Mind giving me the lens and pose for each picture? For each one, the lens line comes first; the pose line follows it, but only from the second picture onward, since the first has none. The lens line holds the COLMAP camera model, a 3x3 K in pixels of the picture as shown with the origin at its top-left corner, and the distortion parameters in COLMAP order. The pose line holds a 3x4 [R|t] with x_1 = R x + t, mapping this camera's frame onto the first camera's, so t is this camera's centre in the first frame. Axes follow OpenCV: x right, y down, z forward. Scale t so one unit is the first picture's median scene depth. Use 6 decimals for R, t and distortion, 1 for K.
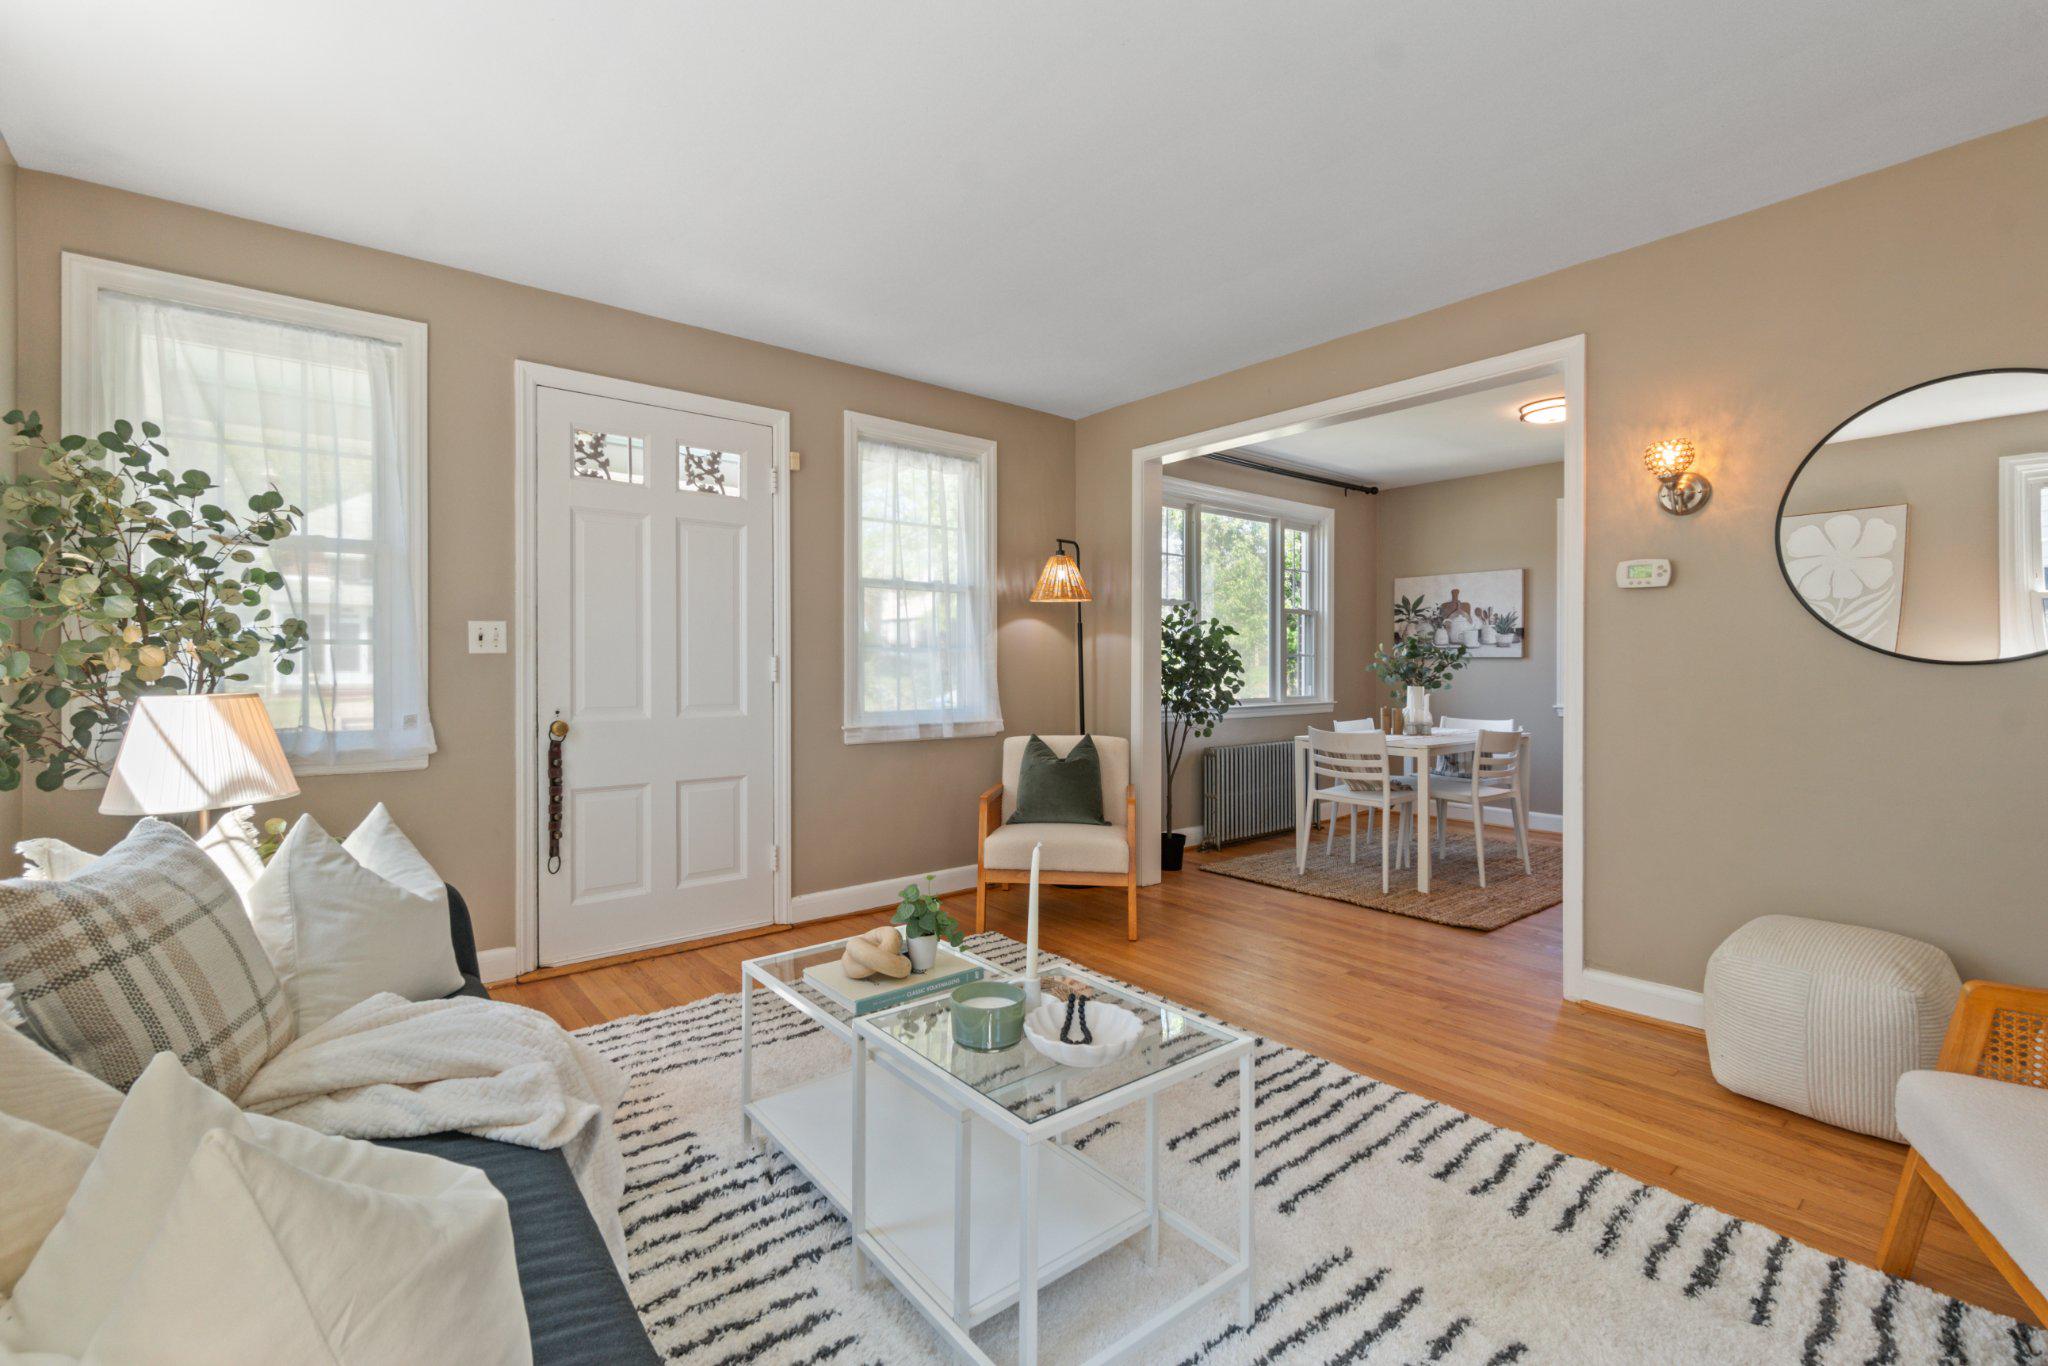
lens RADIAL K [[882.0, 0, 1014.2], [0, 882.0, 671.1], [0, 0, 1]] dist [-0.003493, -0.000238]
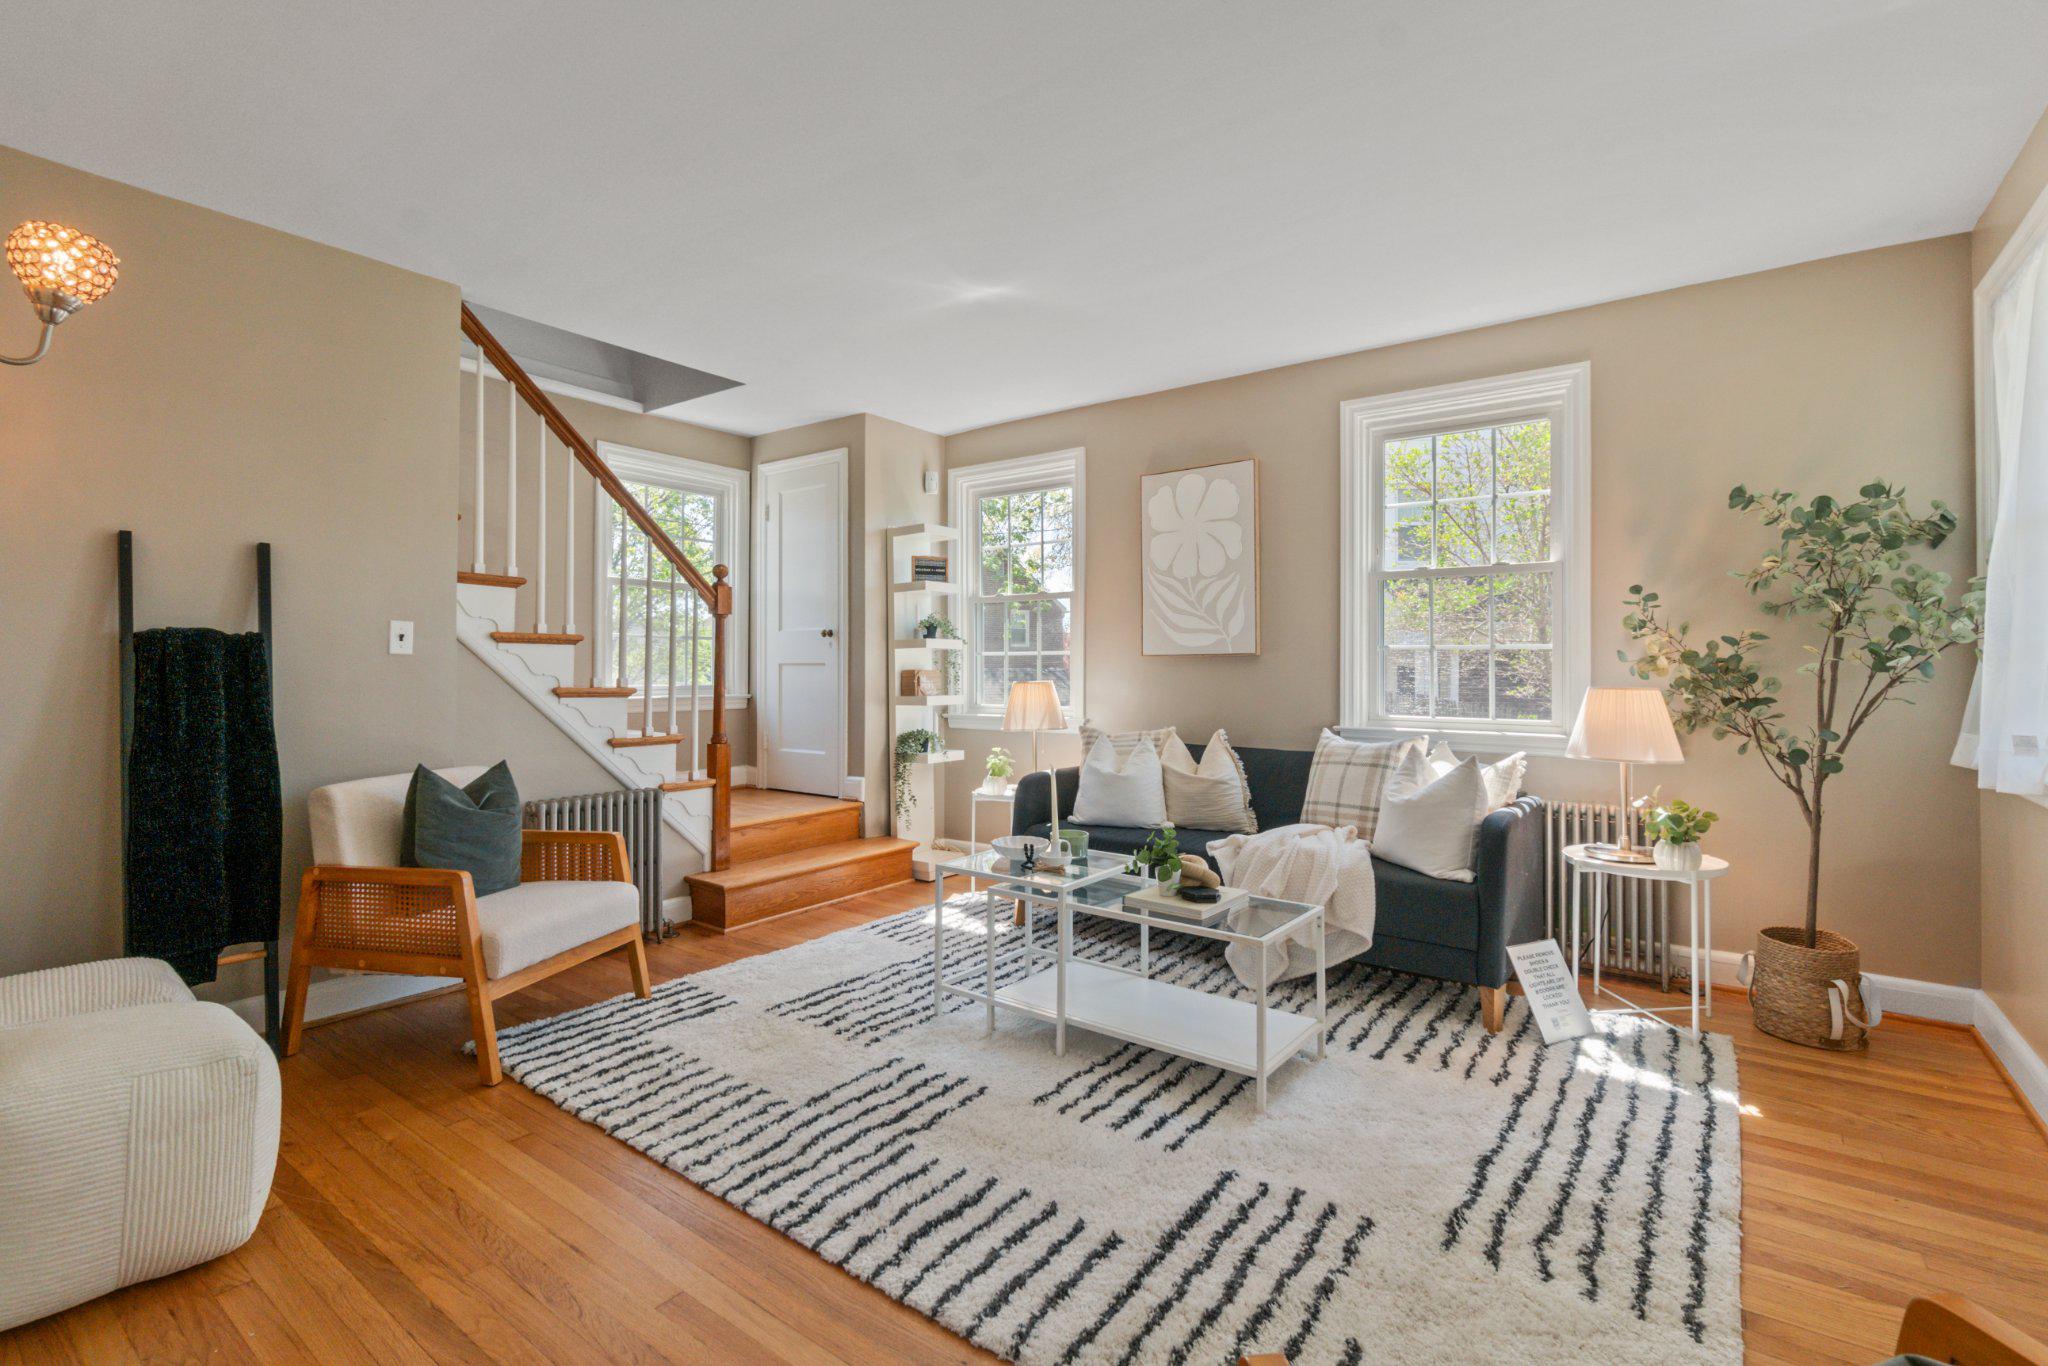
lens RADIAL K [[923.1, 0, 1018.9], [0, 923.1, 658.0], [0, 0, 1]] dist [0.002677, -0.000110]
pose [[-0.969290, -0.003986, -0.245890, 0.194240], [-0.002616, 0.999979, -0.005901, -0.004472], [0.245908, -0.005076, -0.969280, 0.983338]]
